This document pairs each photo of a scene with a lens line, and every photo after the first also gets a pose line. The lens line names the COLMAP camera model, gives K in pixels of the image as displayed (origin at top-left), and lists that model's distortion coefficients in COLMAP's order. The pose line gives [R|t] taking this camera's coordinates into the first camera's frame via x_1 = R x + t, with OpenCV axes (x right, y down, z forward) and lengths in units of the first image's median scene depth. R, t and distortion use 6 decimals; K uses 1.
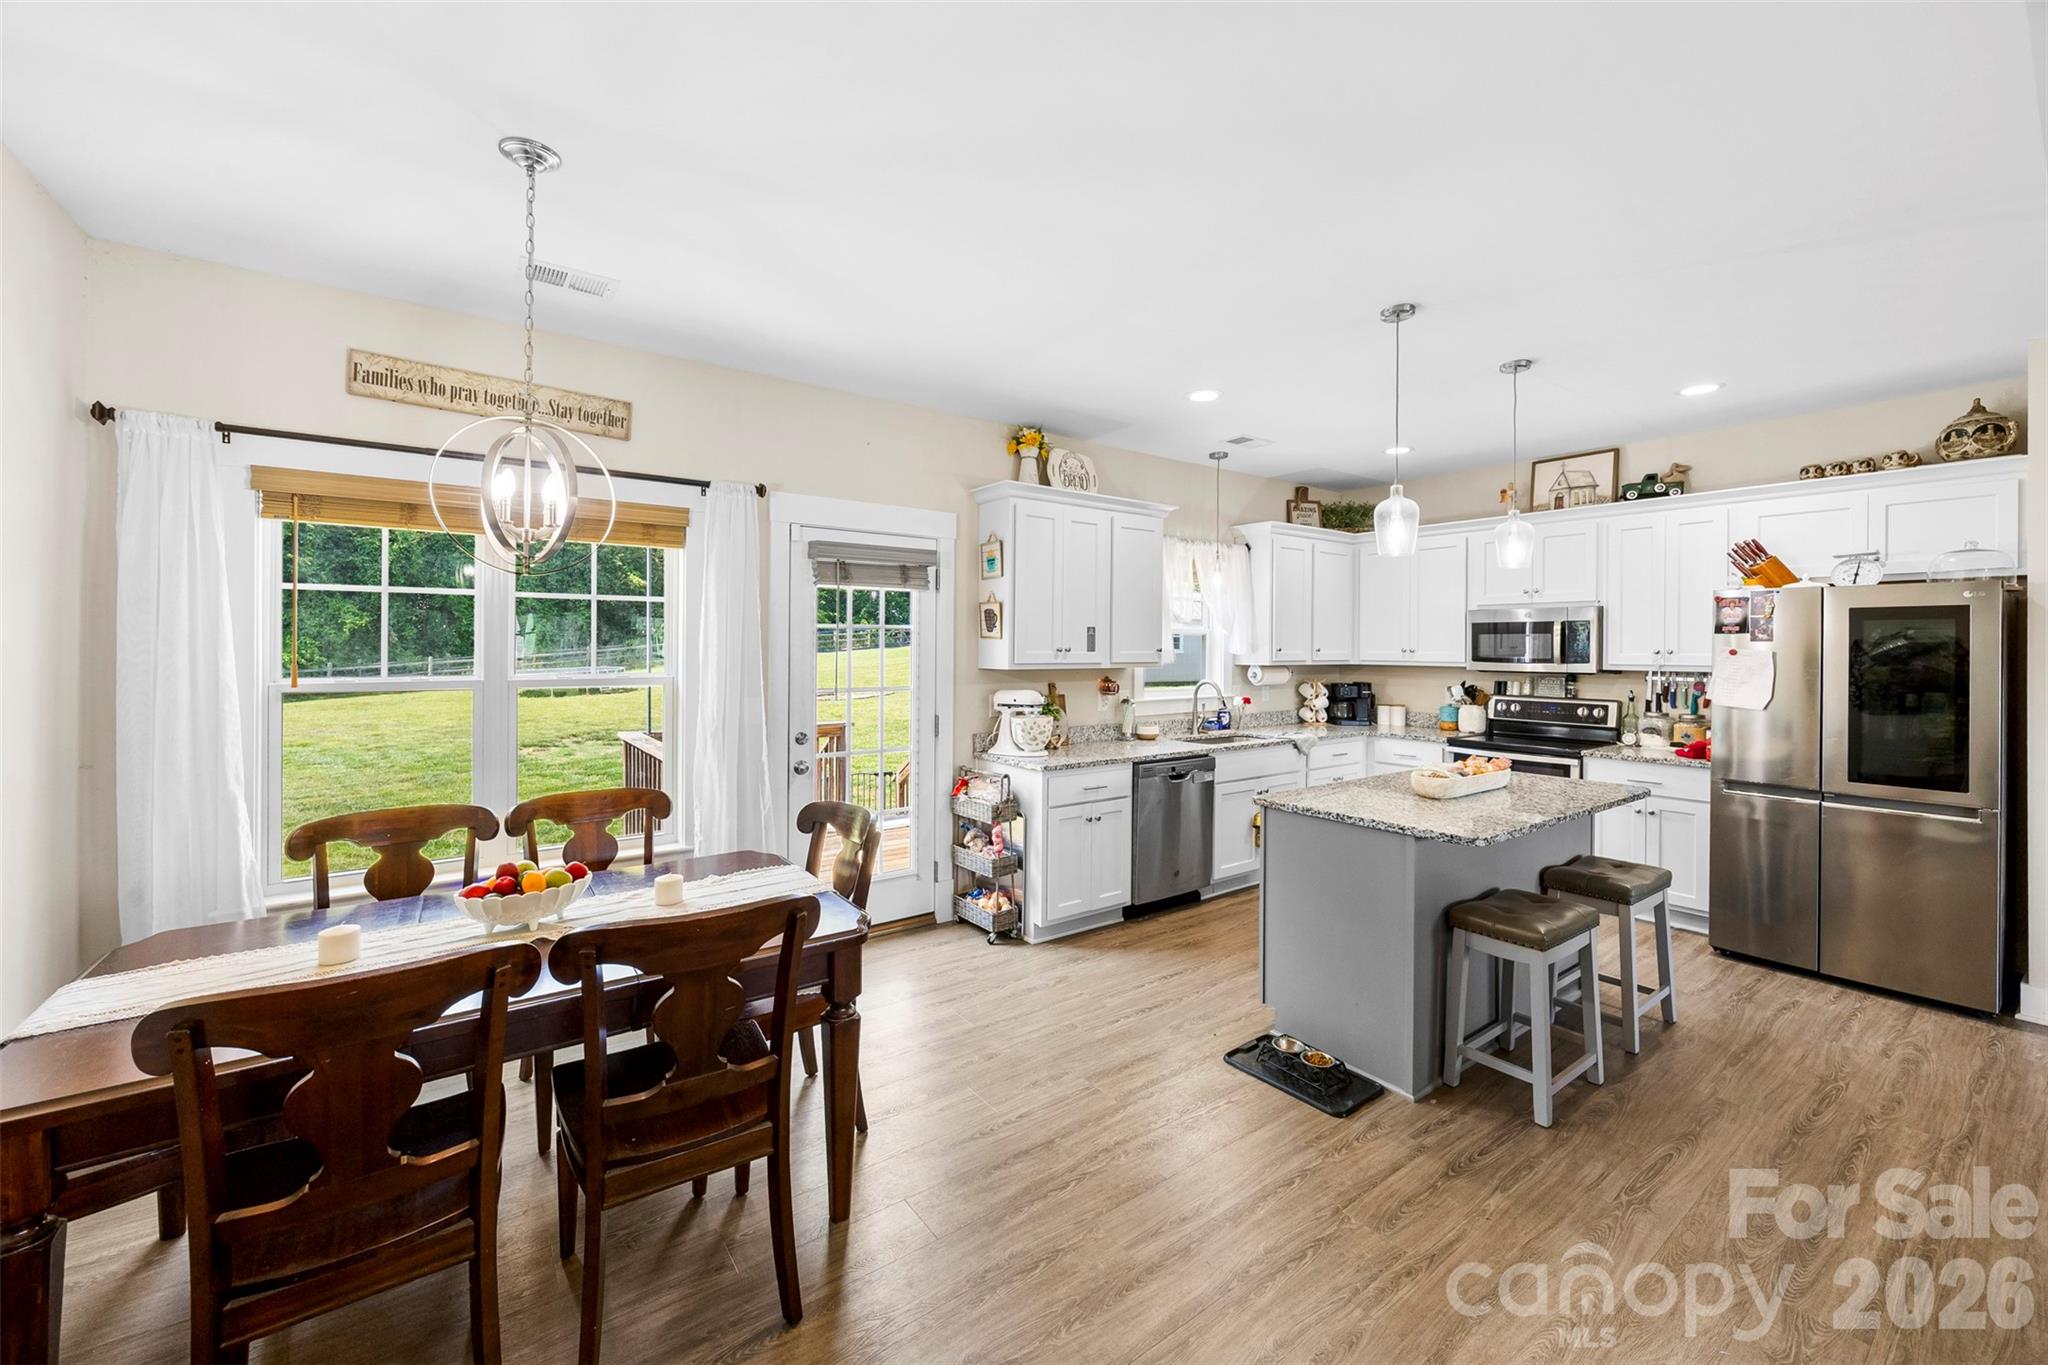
lens RADIAL K [[795.3, 0, 1021.3], [0, 795.3, 648.2], [0, 0, 1]] dist [-0.003656, 0.001377]
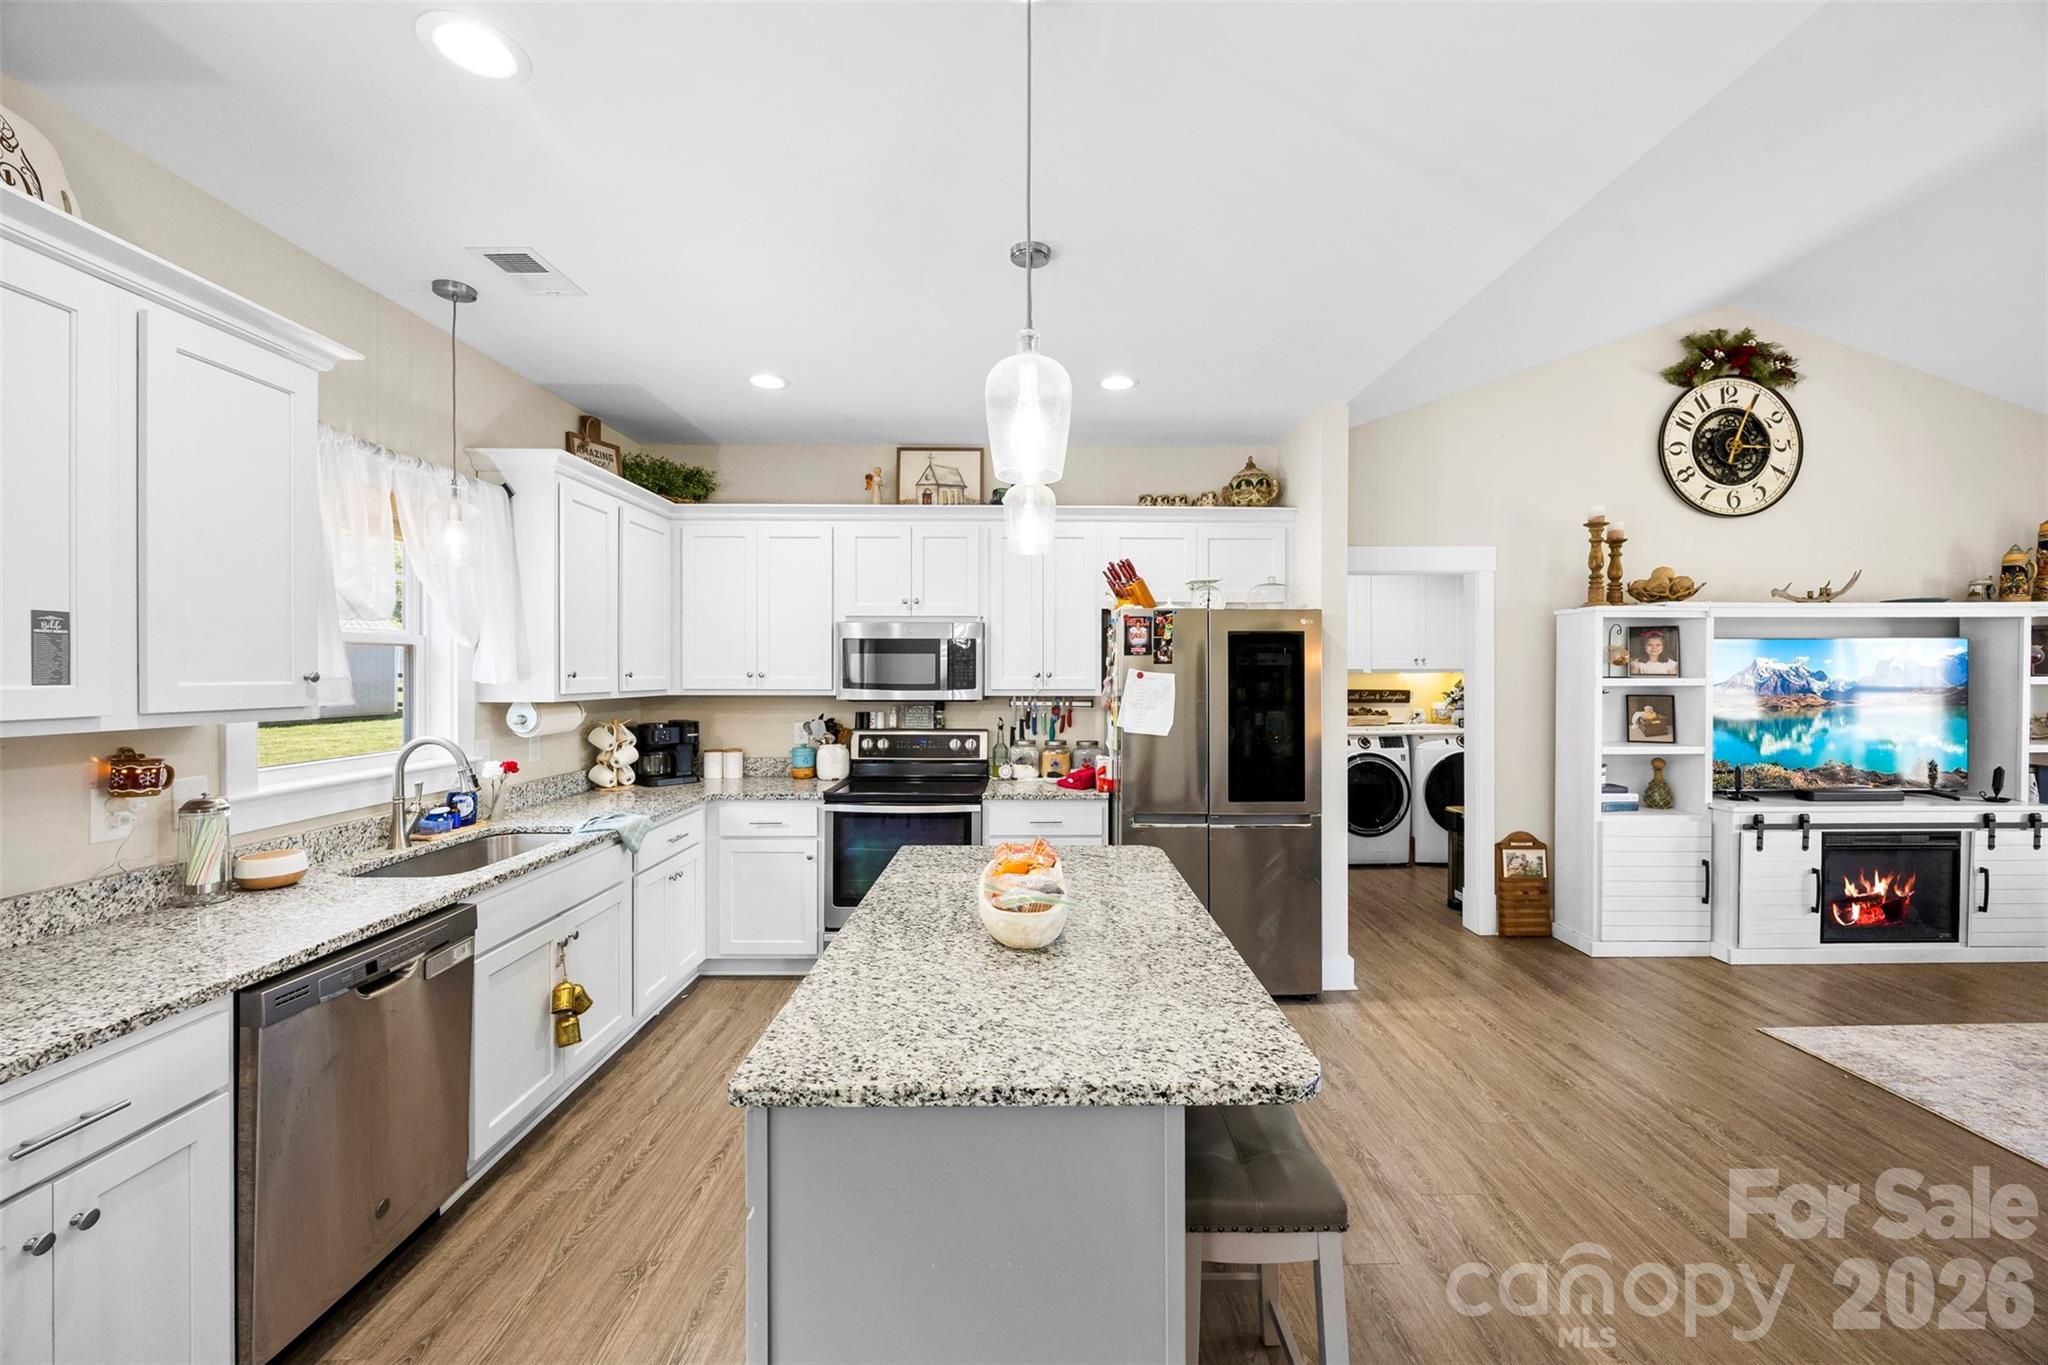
lens RADIAL K [[795.3, 0, 1036.6], [0, 795.3, 679.1], [0, 0, 1]] dist [-0.003656, 0.001377]
pose [[0.577034, -0.009910, 0.816660, 0.053651], [0.003014, 0.999945, 0.010005, 0.000001], [-0.816714, -0.003312, 0.577033, 0.461057]]
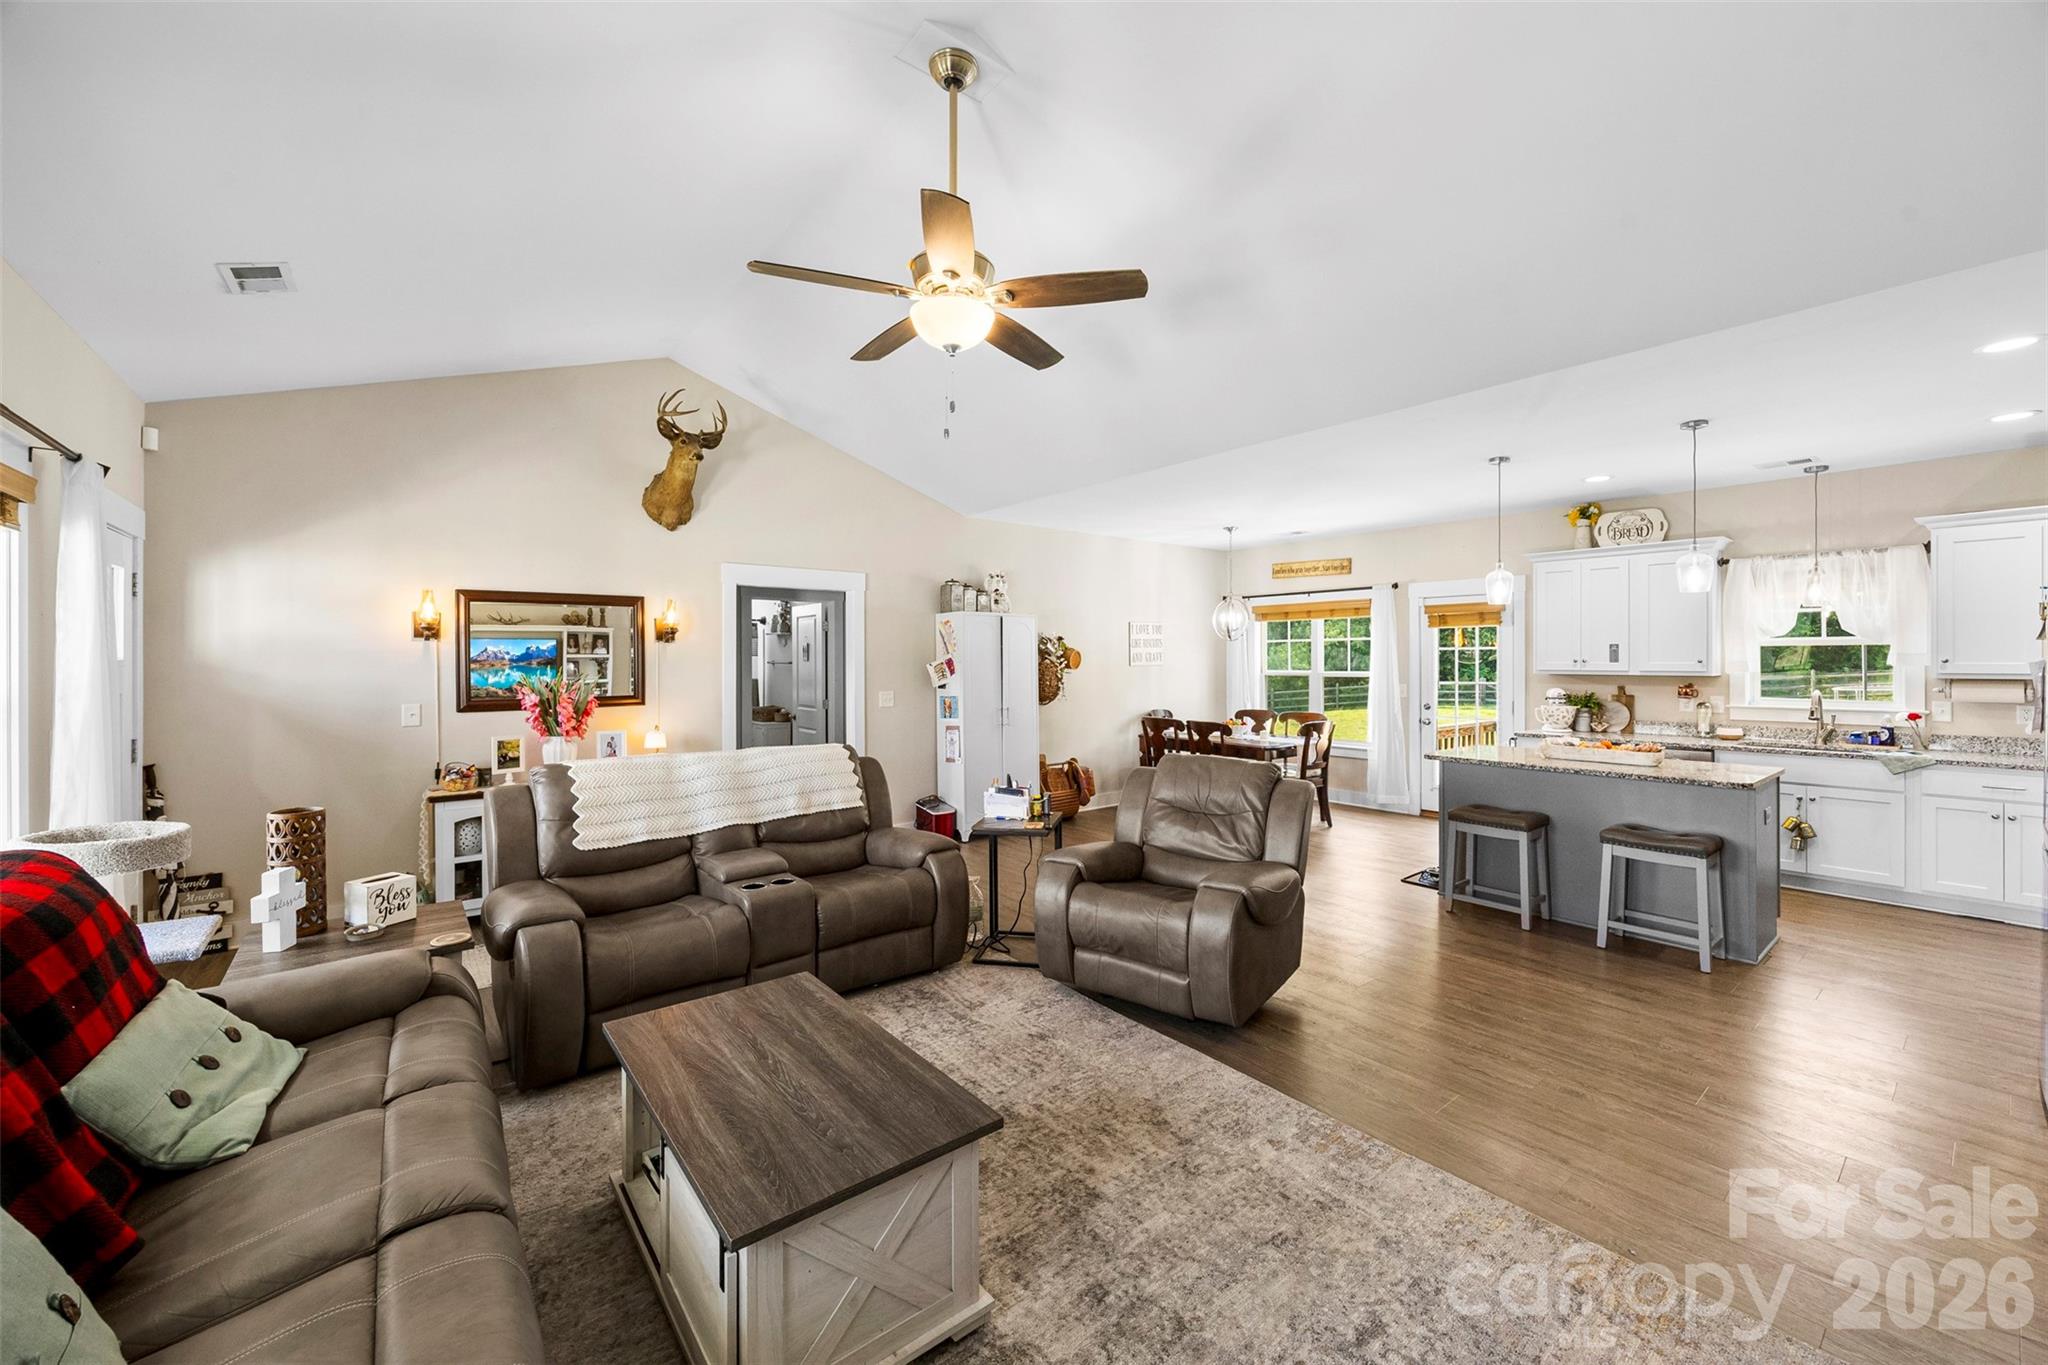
lens RADIAL K [[795.3, 0, 1034.2], [0, 795.3, 662.0], [0, 0, 1]] dist [-0.003656, 0.001377]
pose [[0.048803, -0.000517, -0.998808, 1.366680], [0.002233, 0.999997, -0.000409, 0.002216], [0.998806, -0.002210, 0.048804, -0.050264]]
